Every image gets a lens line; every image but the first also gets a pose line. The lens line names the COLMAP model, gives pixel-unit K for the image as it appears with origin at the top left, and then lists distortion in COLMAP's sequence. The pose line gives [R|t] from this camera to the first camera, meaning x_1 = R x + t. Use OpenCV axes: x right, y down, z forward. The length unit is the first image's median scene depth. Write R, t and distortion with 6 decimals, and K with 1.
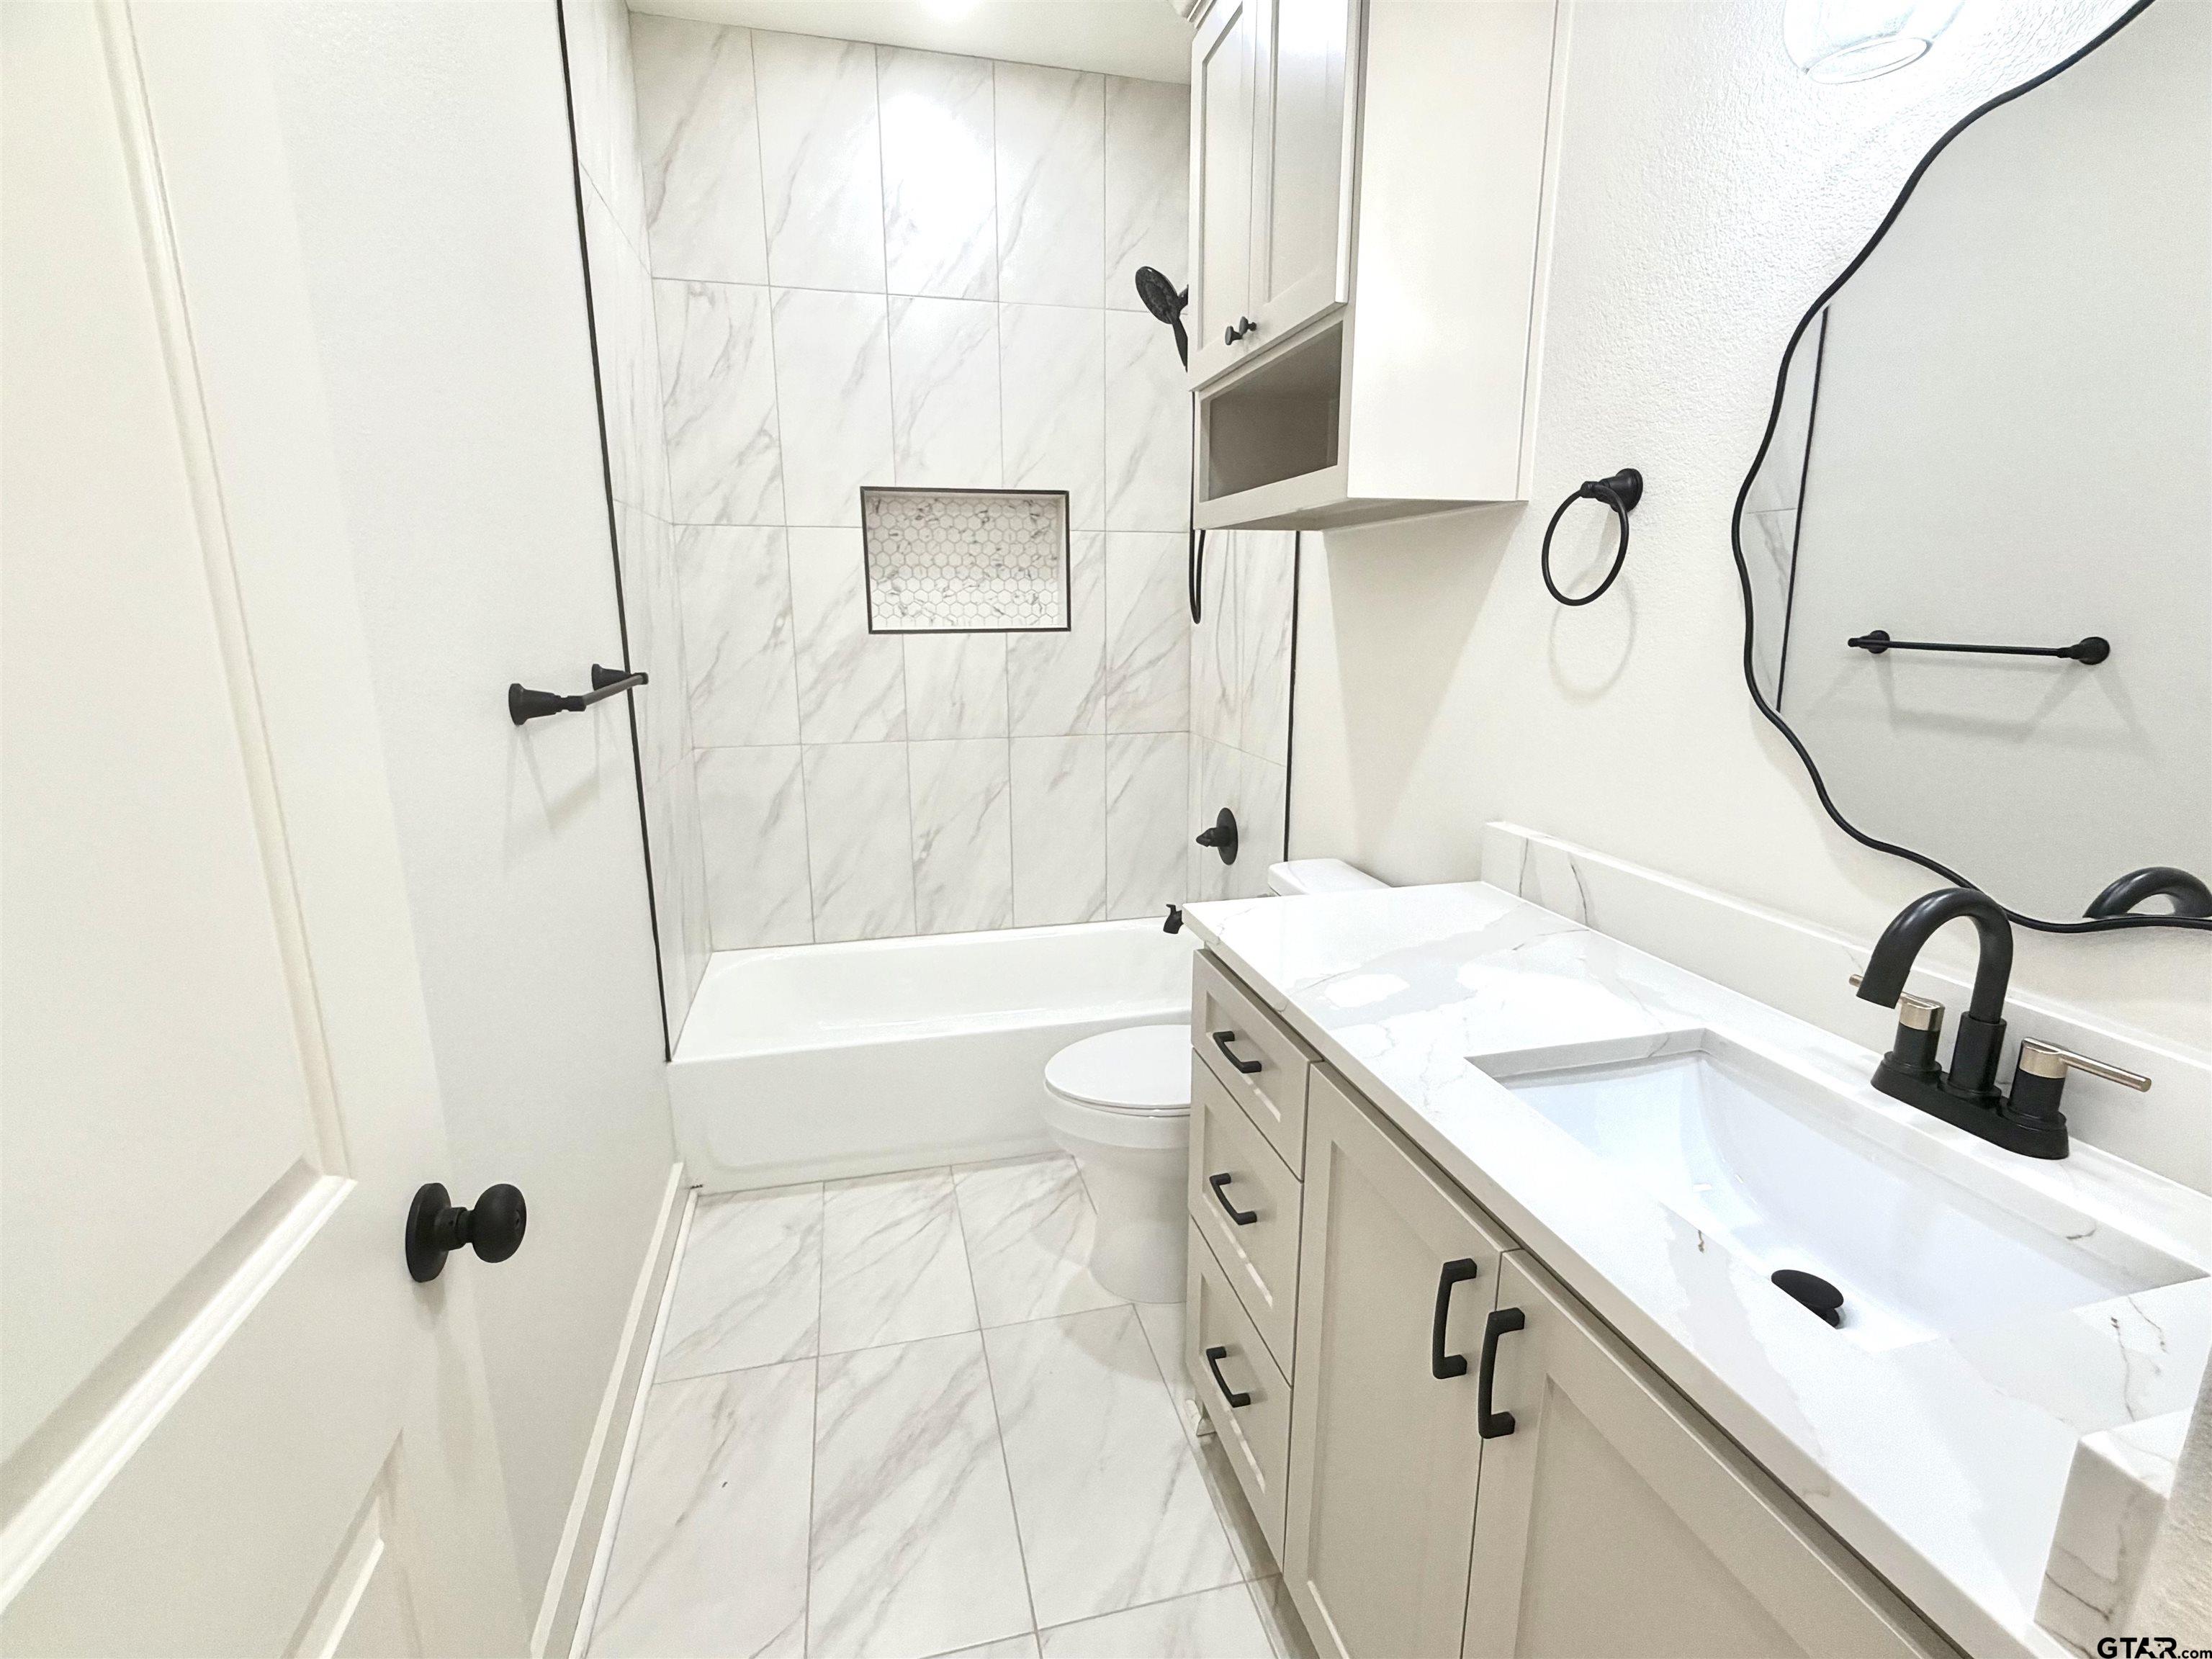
lens RADIAL K [[1021.1, 0, 1104.1], [0, 1021.1, 843.6], [0, 0, 1]] dist [-0.001993, -0.000169]
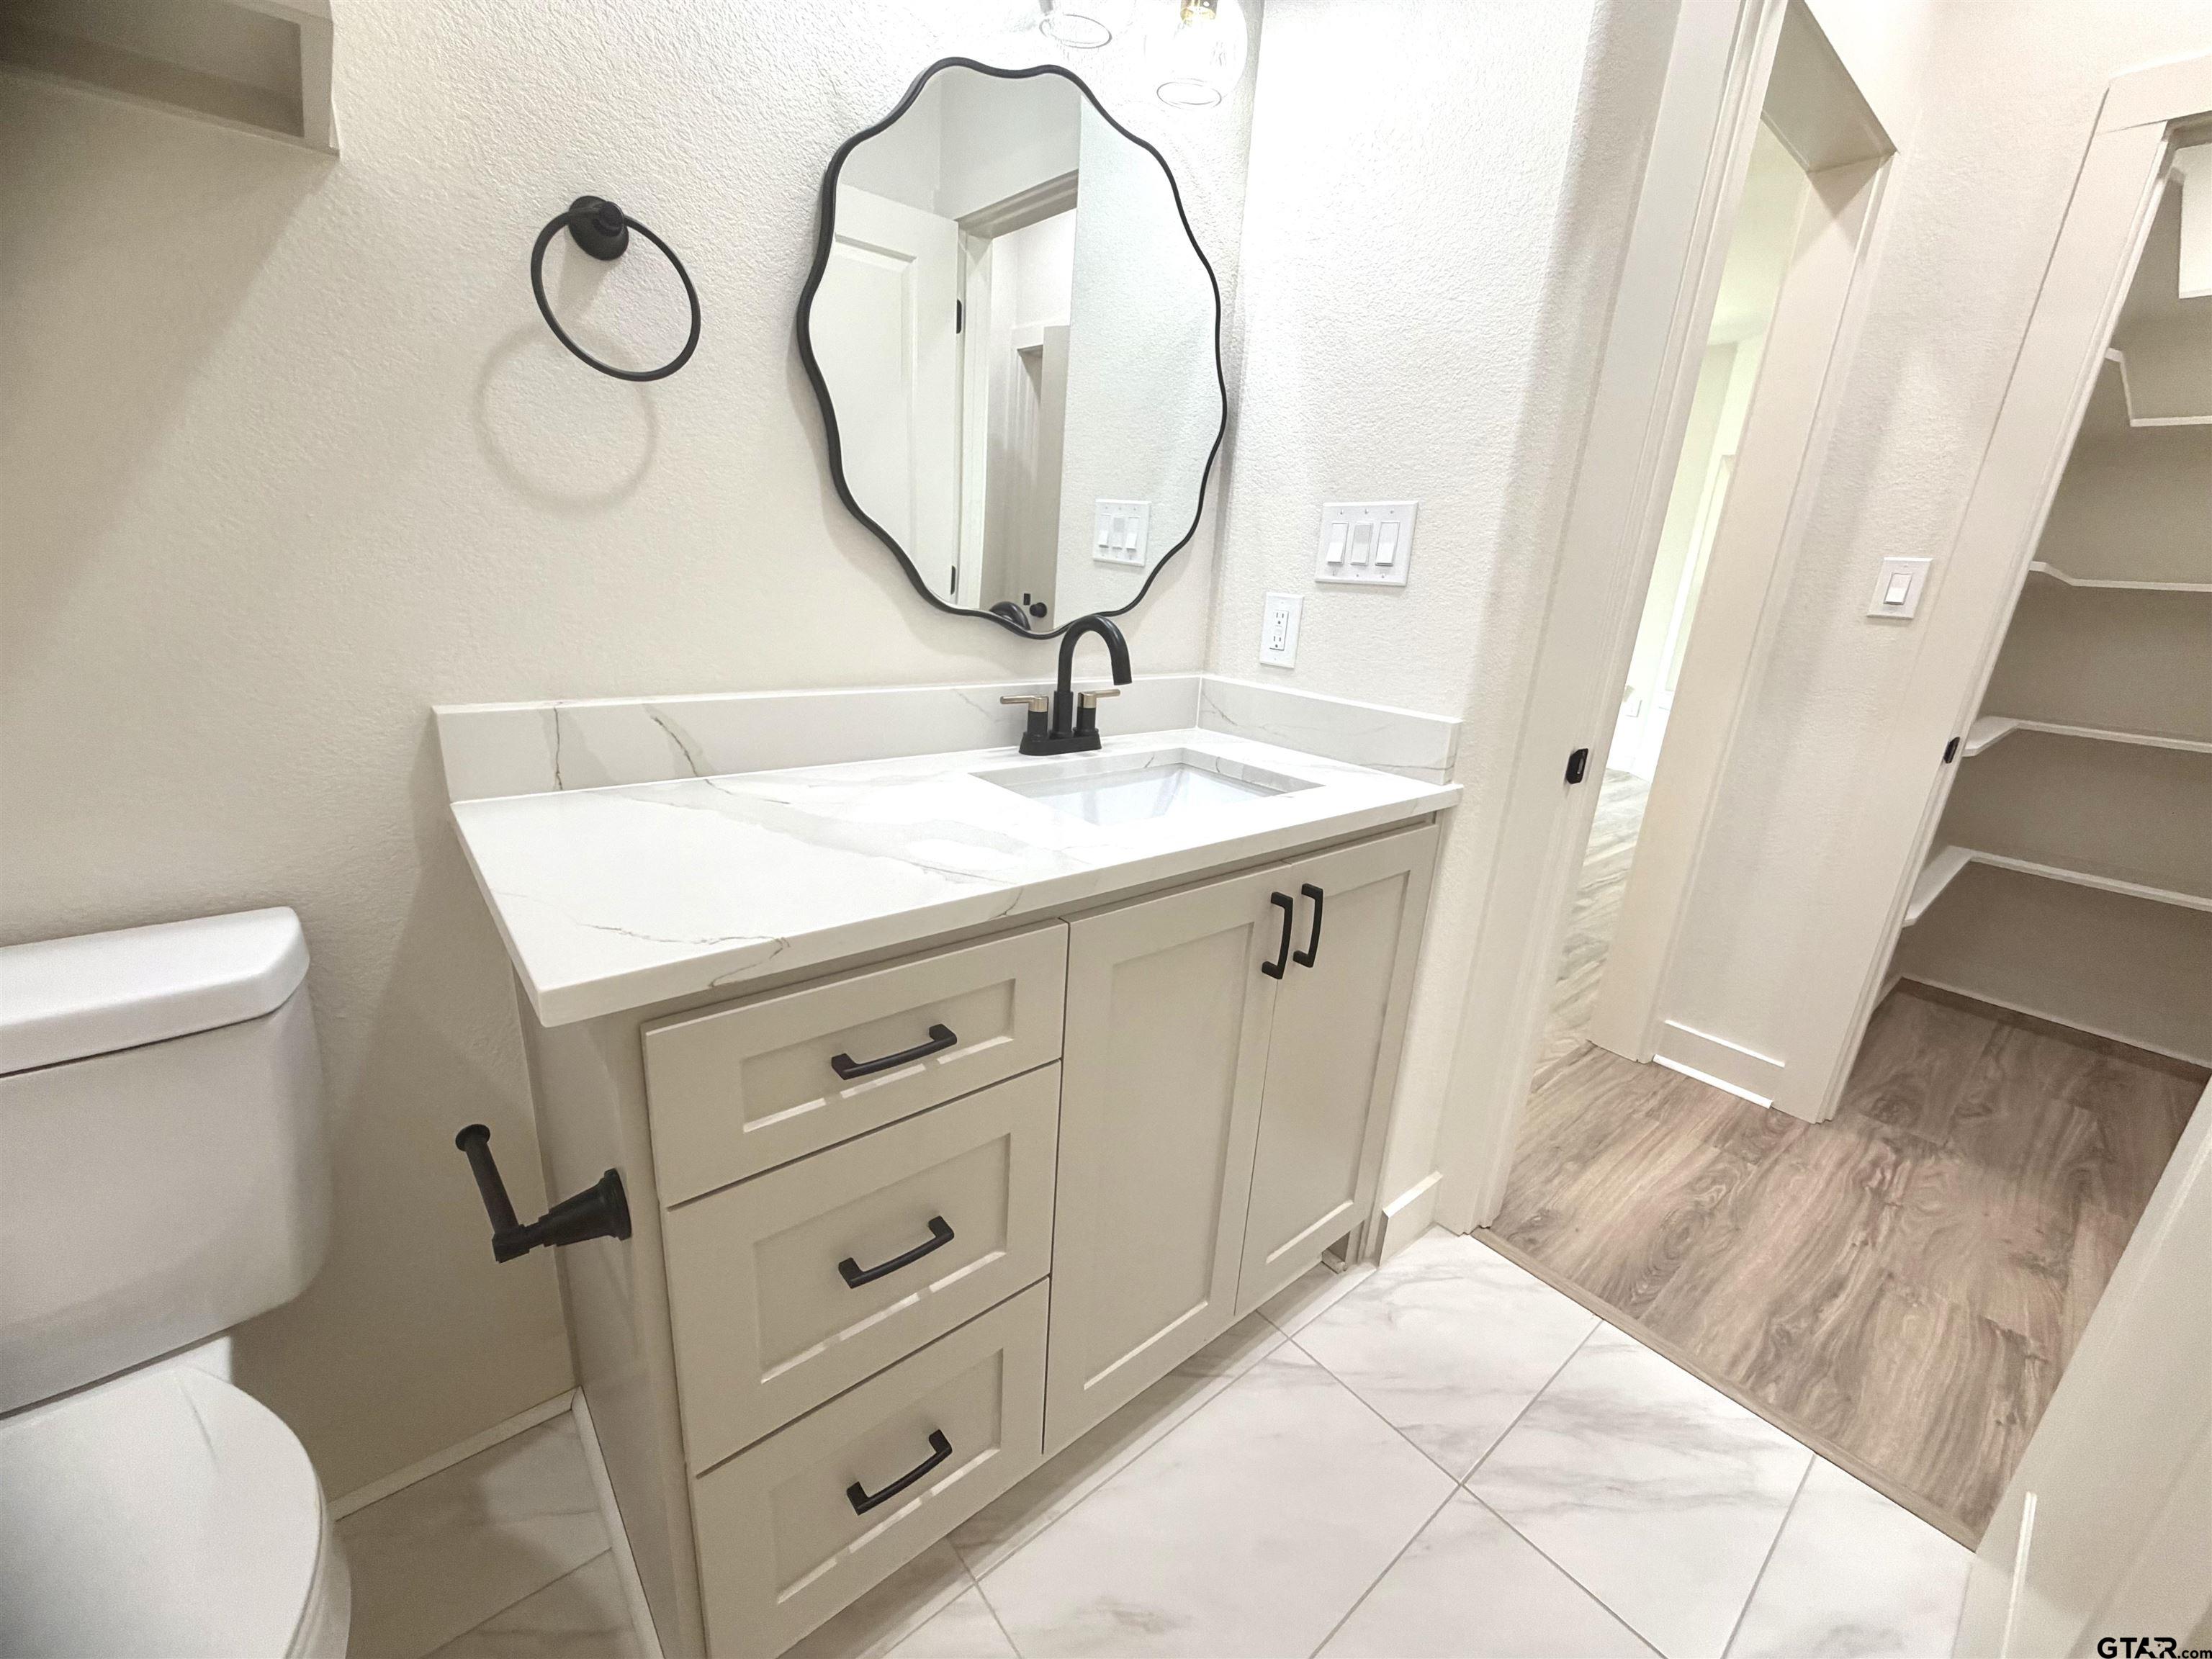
lens RADIAL K [[880.5, 0, 1110.8], [0, 880.5, 831.9], [0, 0, 1]] dist [0.003658, 0.000161]
pose [[-0.439897, -0.293293, 0.848805, -0.362746], [0.150359, 0.907771, 0.391592, -0.125420], [-0.885372, 0.299885, -0.355226, 0.993204]]
